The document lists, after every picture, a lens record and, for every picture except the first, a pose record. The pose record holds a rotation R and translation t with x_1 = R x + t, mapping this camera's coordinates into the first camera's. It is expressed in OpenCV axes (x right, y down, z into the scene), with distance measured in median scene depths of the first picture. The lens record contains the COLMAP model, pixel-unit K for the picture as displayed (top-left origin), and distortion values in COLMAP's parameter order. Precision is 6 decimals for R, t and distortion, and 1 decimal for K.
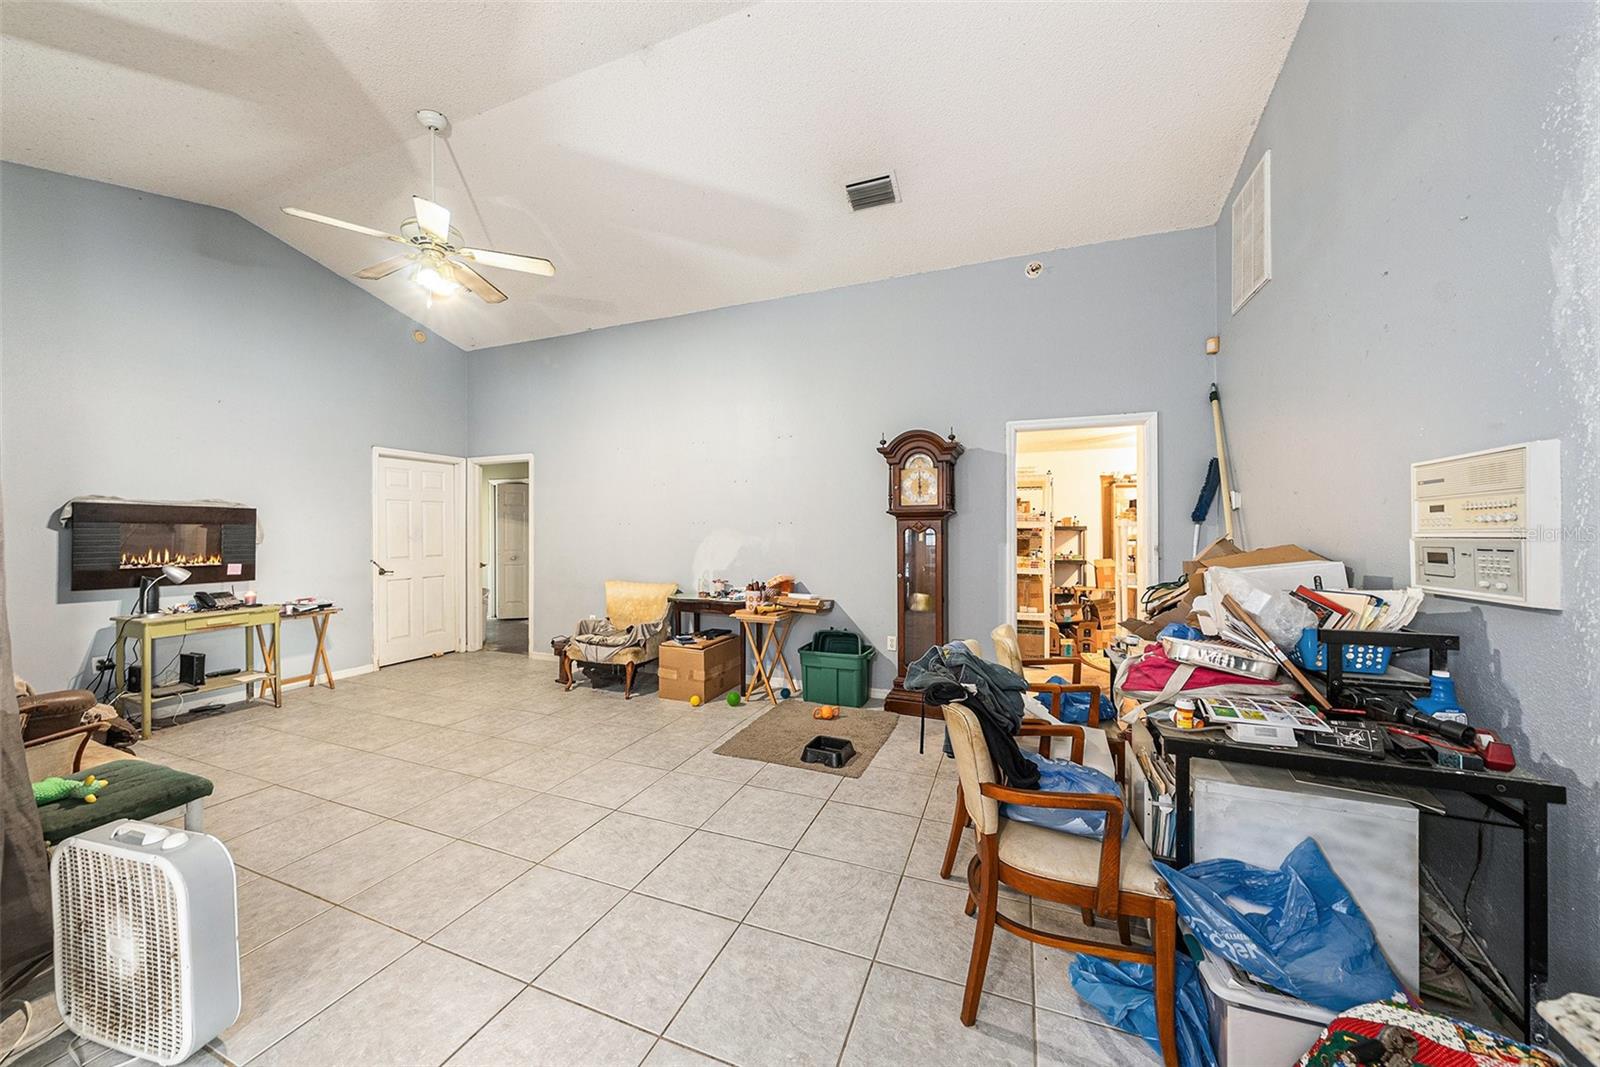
lens RADIAL K [[550.6, 0, 832.5], [0, 550.6, 534.0], [0, 0, 1]] dist [-0.000716, -0.000124]
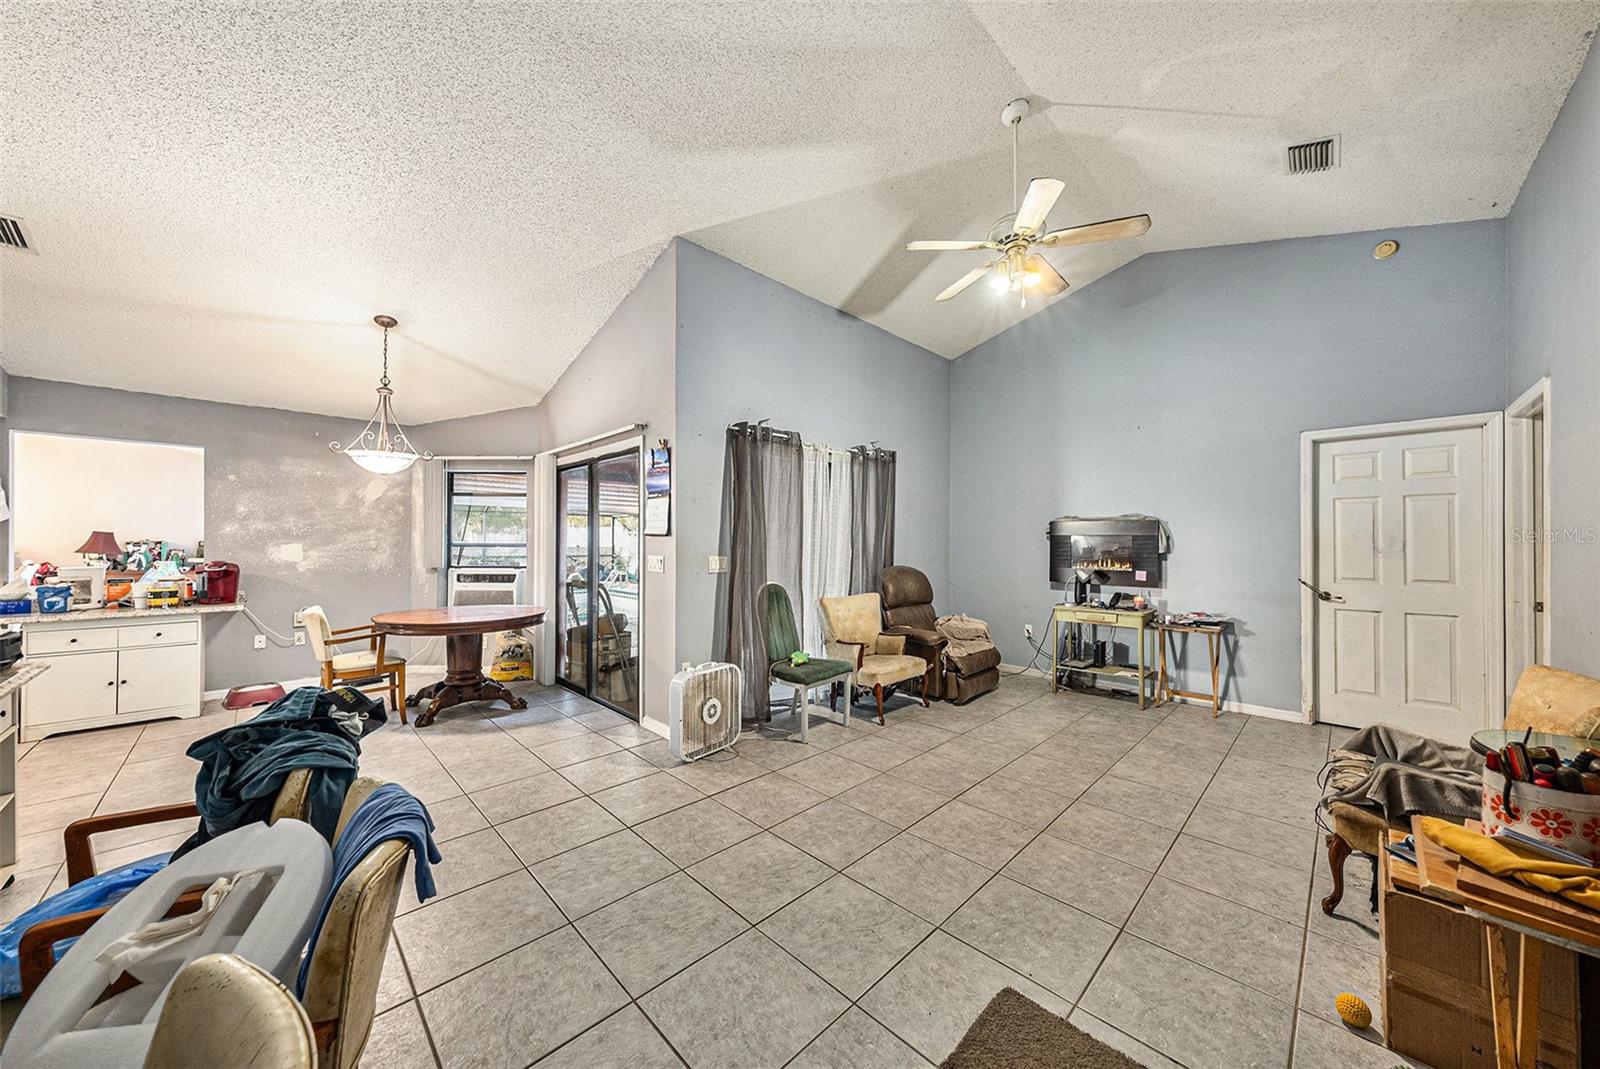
lens RADIAL K [[549.1, 0, 750.3], [0, 549.1, 532.0], [0, 0, 1]] dist [-0.000568, -0.000054]
pose [[-0.492517, -0.017041, -0.870136, 0.260092], [-0.008145, 0.999855, -0.014971, -0.001354], [0.870265, -0.000286, -0.492585, 0.823881]]
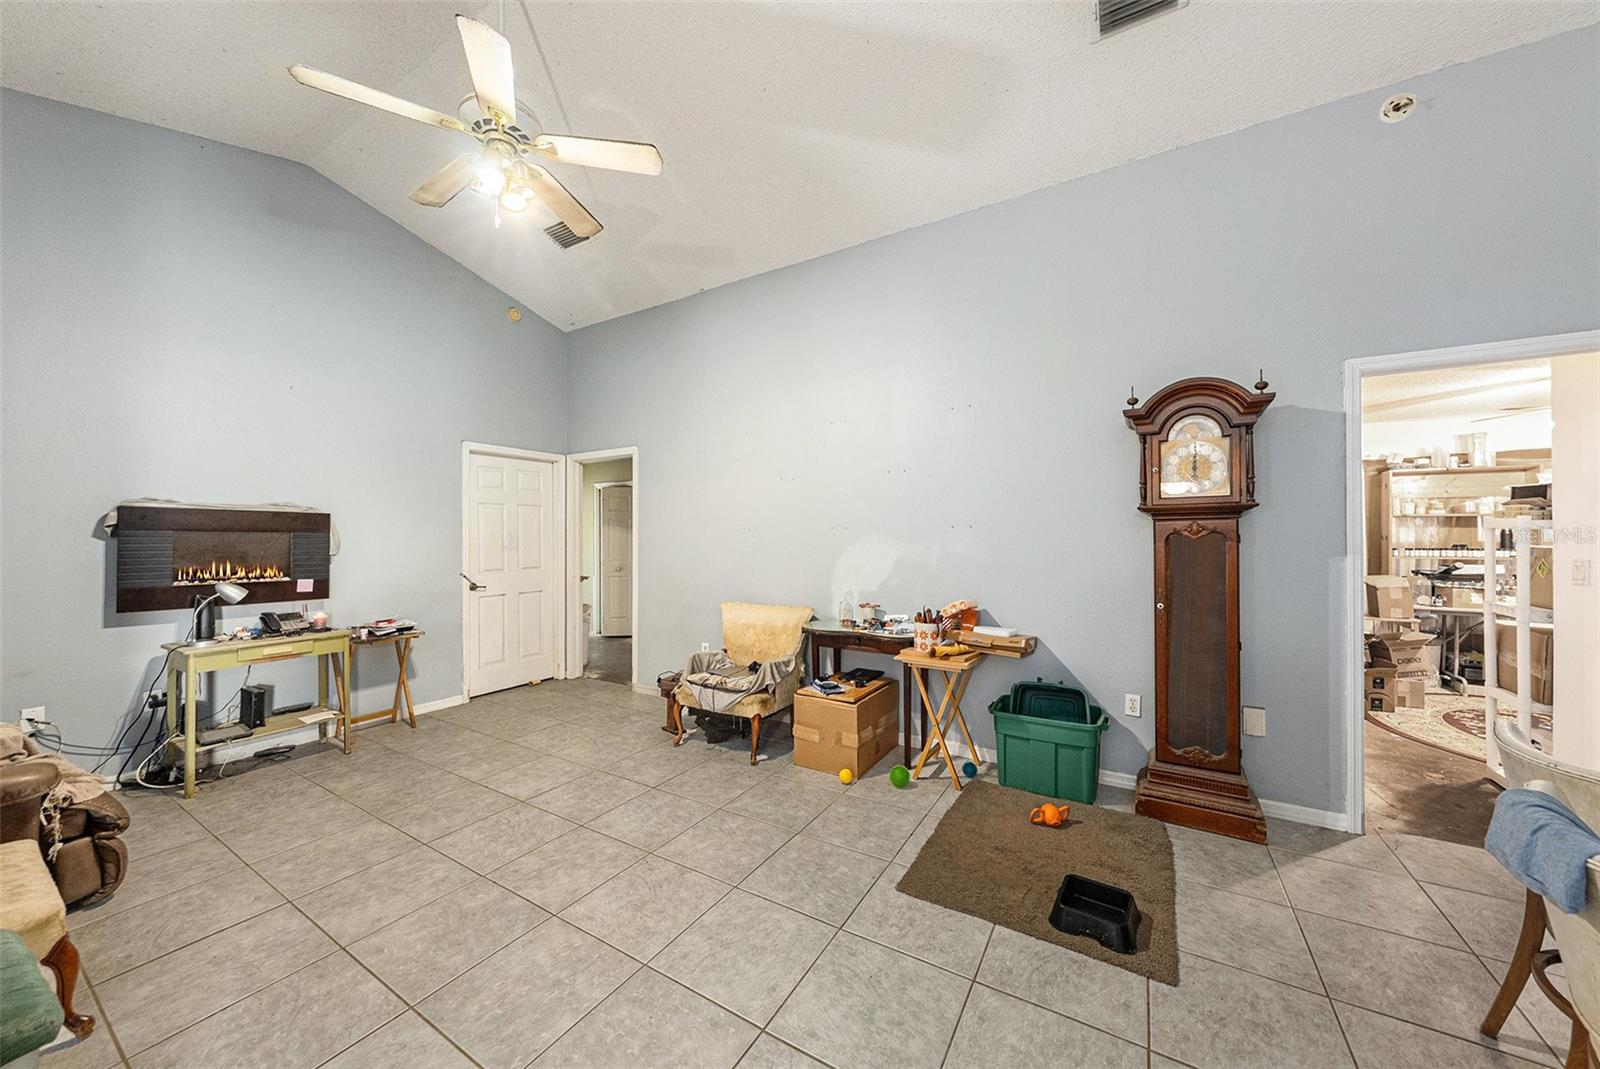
lens RADIAL K [[554.9, 0, 834.6], [0, 554.9, 536.9], [0, 0, 1]] dist [-0.000482, -0.000072]
pose [[0.986702, -0.003582, -0.162501, -0.144323], [0.002313, 0.999965, -0.007999, -0.001443], [0.162524, 0.007516, 0.986676, 0.282196]]
